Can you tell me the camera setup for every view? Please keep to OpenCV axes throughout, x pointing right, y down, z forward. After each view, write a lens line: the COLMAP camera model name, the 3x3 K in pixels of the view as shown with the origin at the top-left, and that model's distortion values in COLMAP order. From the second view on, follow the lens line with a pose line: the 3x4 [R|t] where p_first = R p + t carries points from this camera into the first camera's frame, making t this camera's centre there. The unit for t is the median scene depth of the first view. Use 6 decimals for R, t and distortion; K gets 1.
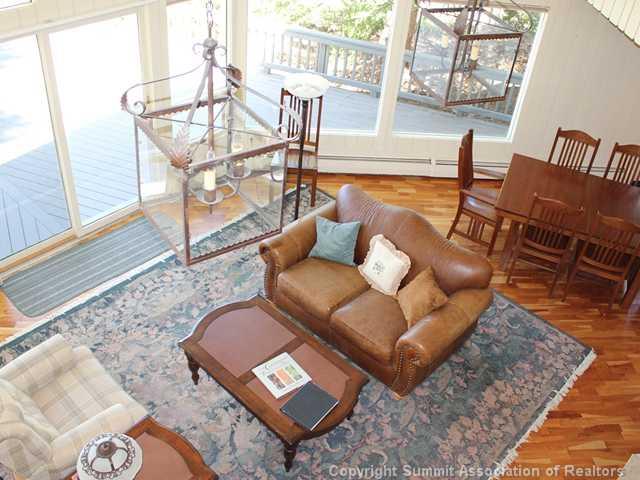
lens RADIAL K [[596.5, 0, 320.3], [0, 596.5, 251.7], [0, 0, 1]] dist [-0.066189, 0.000317]
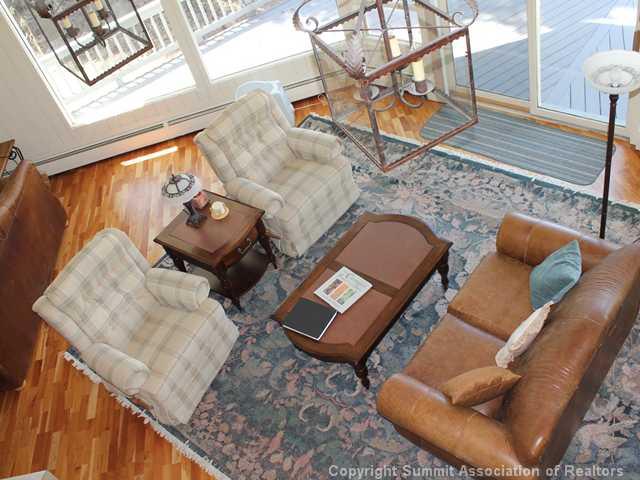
lens RADIAL K [[627.1, 0, 320.0], [0, 627.1, 240.0], [0, 0, 1]] dist [-0.122490, 0.120451]
pose [[0.100927, 0.667118, -0.738084, 0.628241], [-0.462746, 0.688217, 0.558769, -0.405452], [0.880727, 0.285150, 0.378166, 0.514359]]
